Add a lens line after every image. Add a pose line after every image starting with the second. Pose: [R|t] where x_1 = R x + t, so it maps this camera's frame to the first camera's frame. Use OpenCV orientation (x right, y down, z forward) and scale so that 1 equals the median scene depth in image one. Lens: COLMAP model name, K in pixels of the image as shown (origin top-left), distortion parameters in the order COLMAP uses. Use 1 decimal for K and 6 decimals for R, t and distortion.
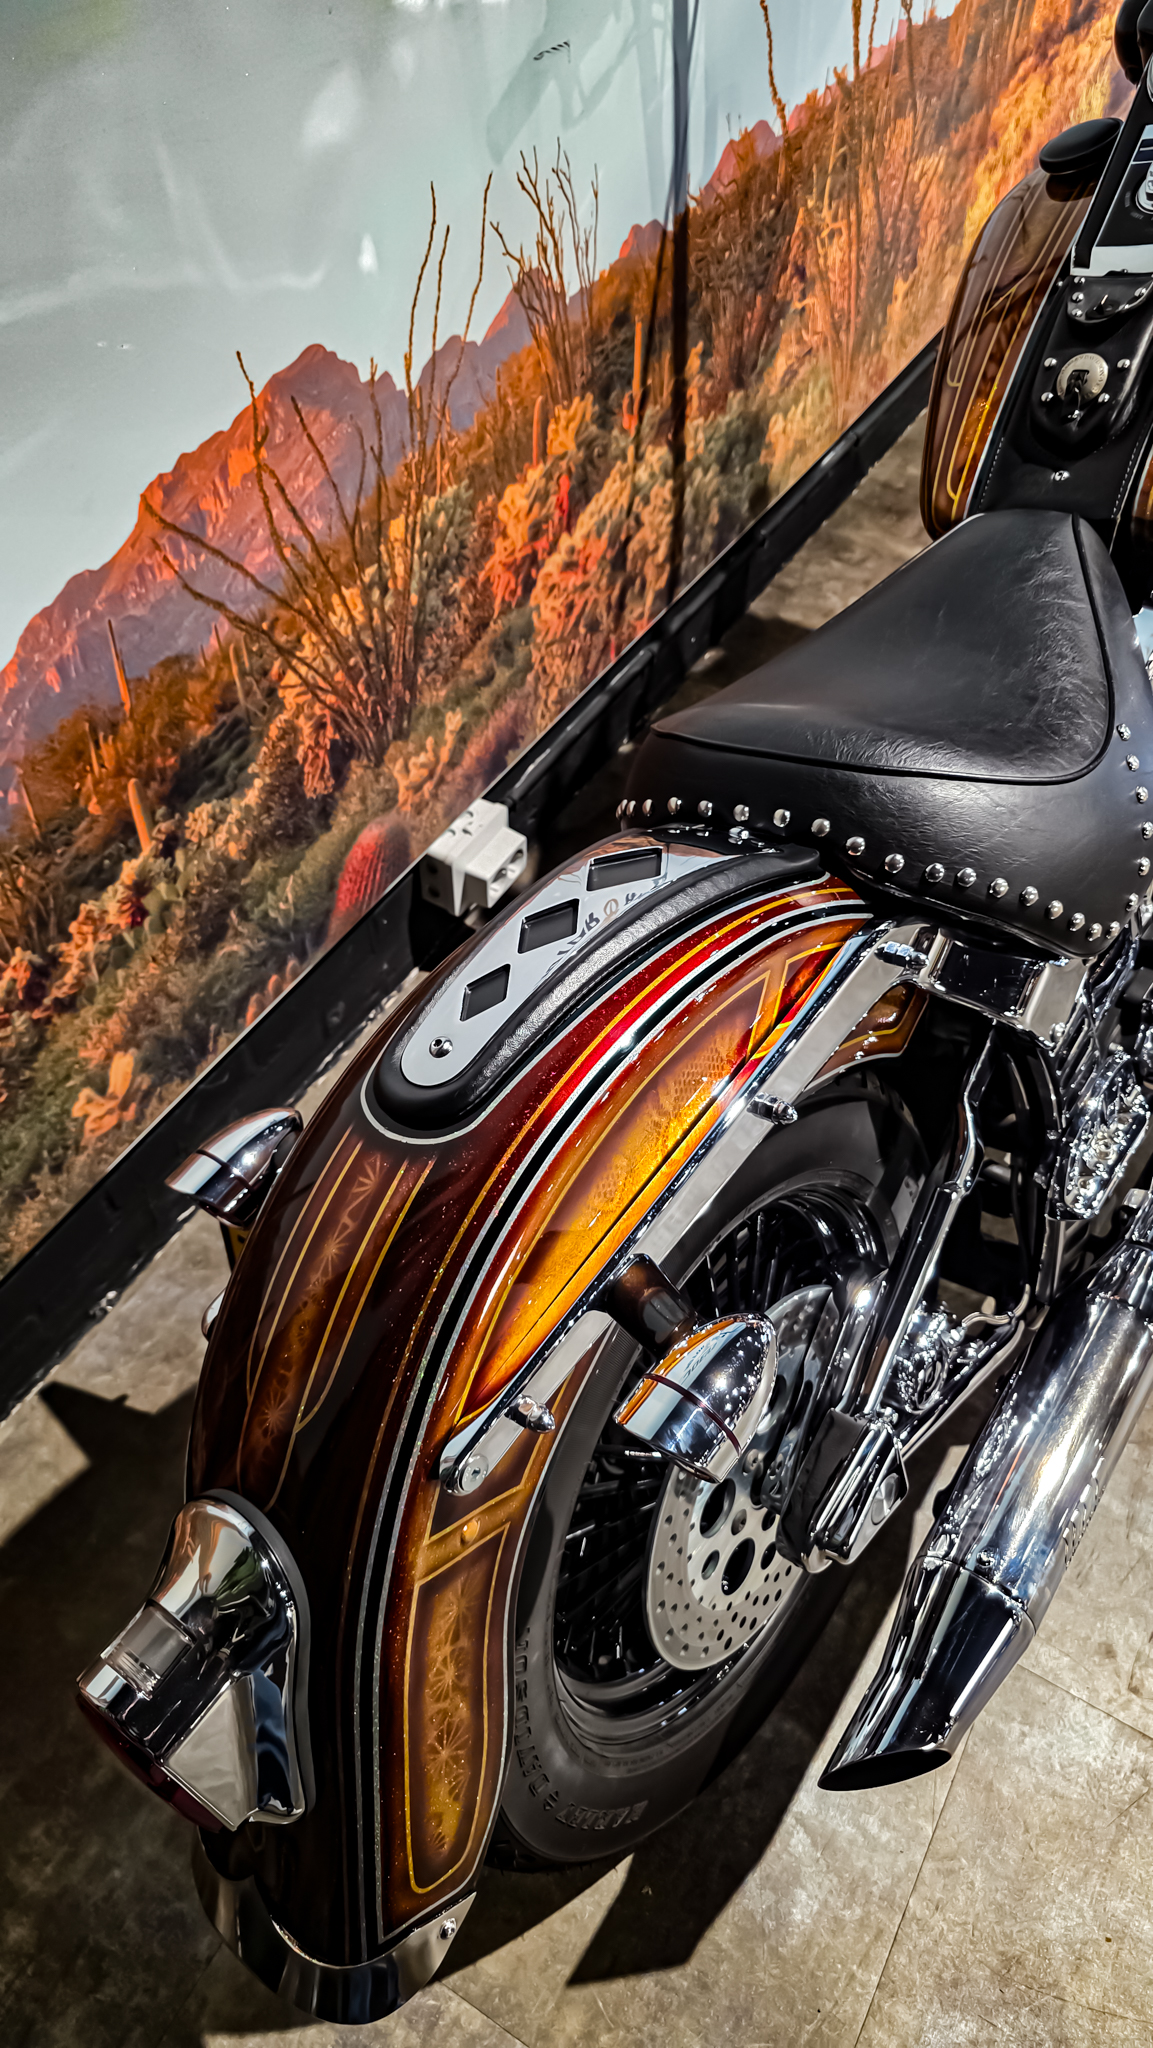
lens RADIAL K [[1409.1, 0, 574.6], [0, 1409.1, 1036.5], [0, 0, 1]] dist [0.041470, -0.052918]
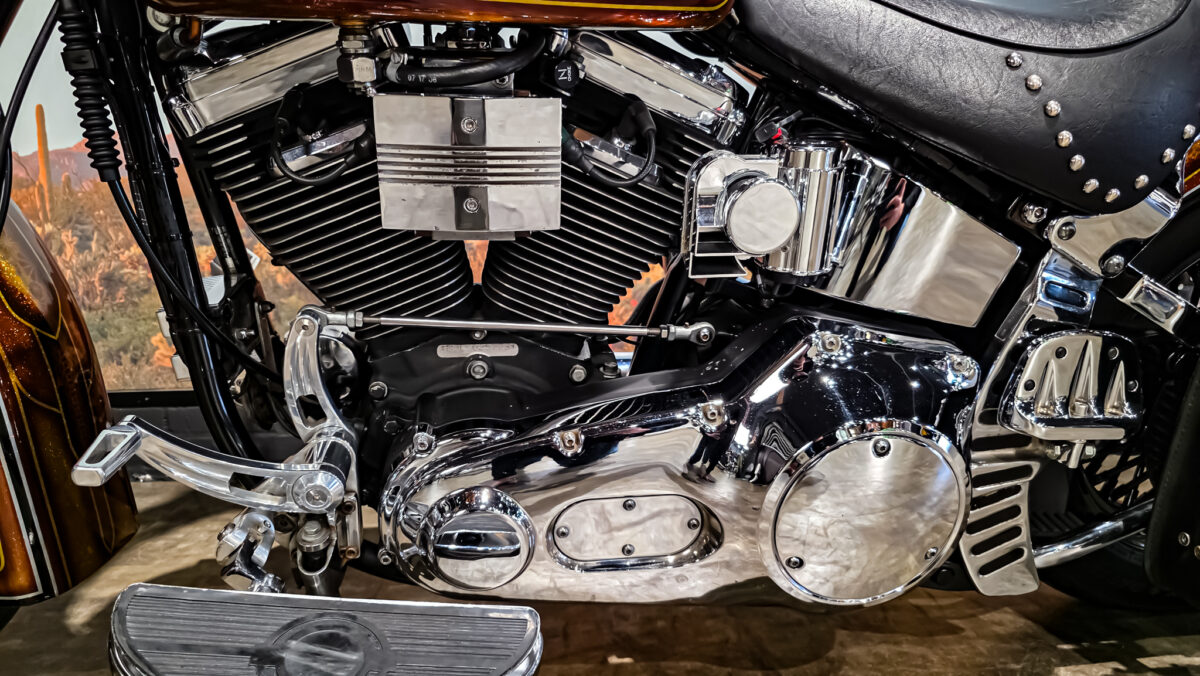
lens RADIAL K [[825.6, 0, 601.5], [0, 825.6, 350.8], [0, 0, 1]] dist [0.041470, -0.052918]
pose [[0.566190, 0.091861, -0.819140, 1.185205], [-0.619164, 0.703403, -0.349085, 0.090521], [0.544118, 0.704831, 0.455137, 0.856955]]
